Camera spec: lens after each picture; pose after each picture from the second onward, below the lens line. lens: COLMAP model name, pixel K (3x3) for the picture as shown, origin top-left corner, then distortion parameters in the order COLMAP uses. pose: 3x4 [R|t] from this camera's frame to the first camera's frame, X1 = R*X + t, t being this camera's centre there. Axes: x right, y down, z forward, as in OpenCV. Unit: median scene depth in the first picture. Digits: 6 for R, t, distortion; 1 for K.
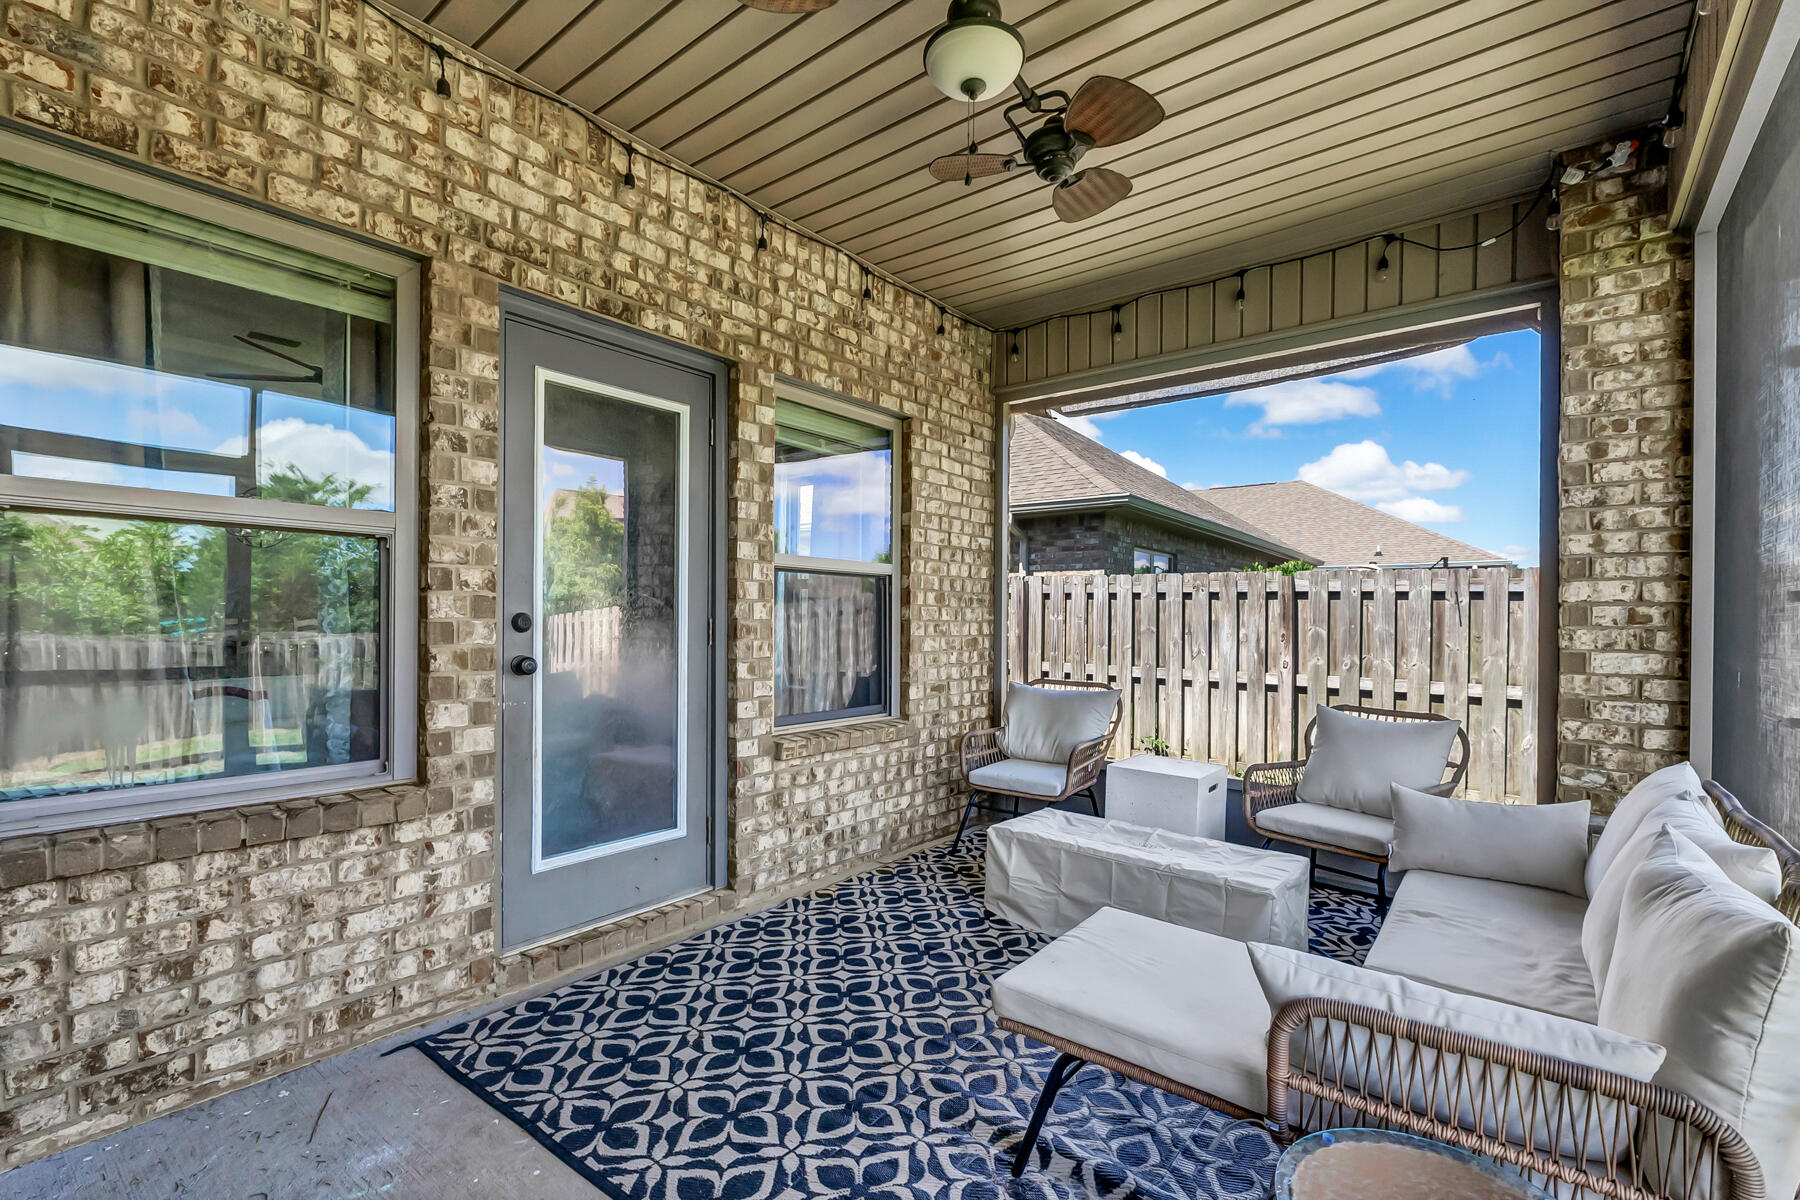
lens RADIAL K [[797.4, 0, 907.9], [0, 797.4, 618.4], [0, 0, 1]] dist [-0.003179, -0.000940]
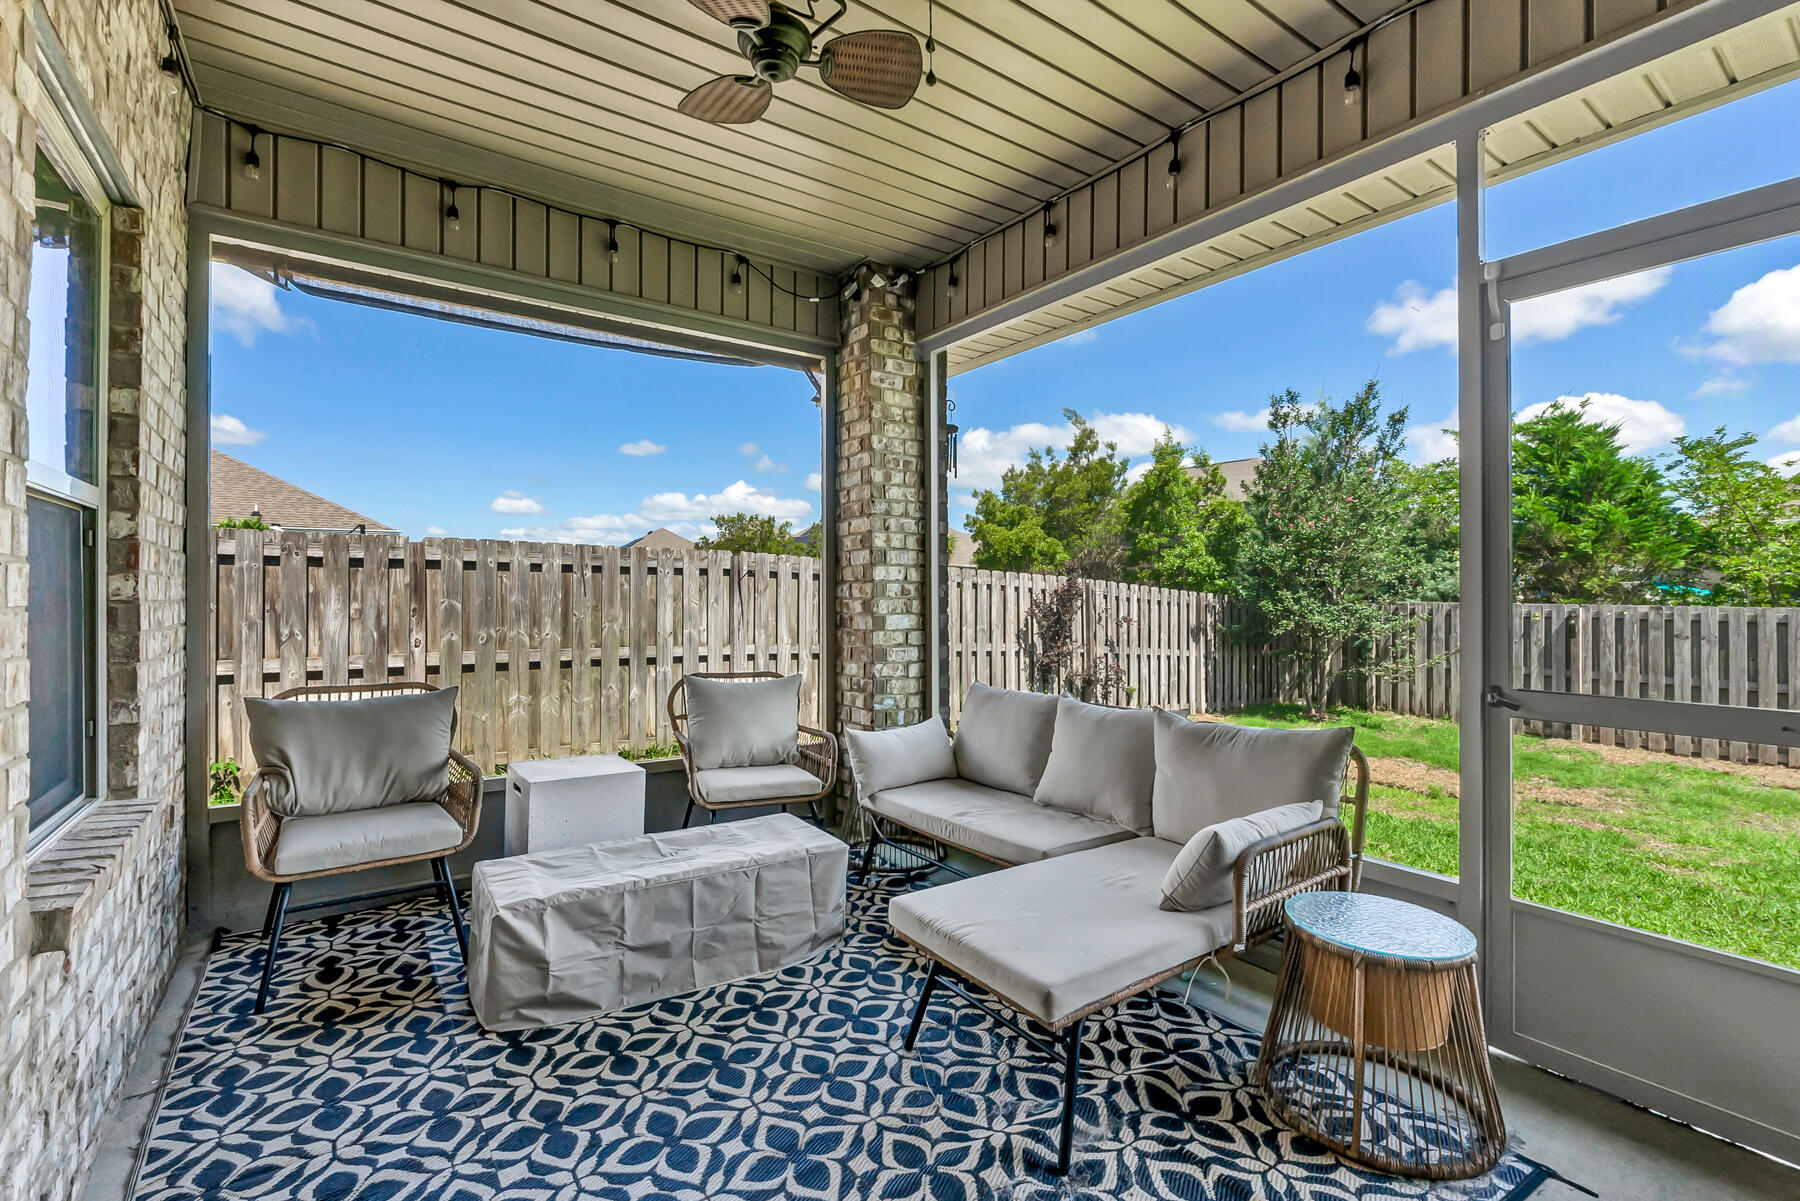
lens RADIAL K [[797.4, 0, 901.8], [0, 797.4, 586.9], [0, 0, 1]] dist [-0.003179, -0.000940]
pose [[0.269420, -0.003481, 0.963016, -0.458120], [0.001607, 0.999994, 0.003165, -0.011925], [-0.963021, 0.000695, 0.269424, 0.497781]]
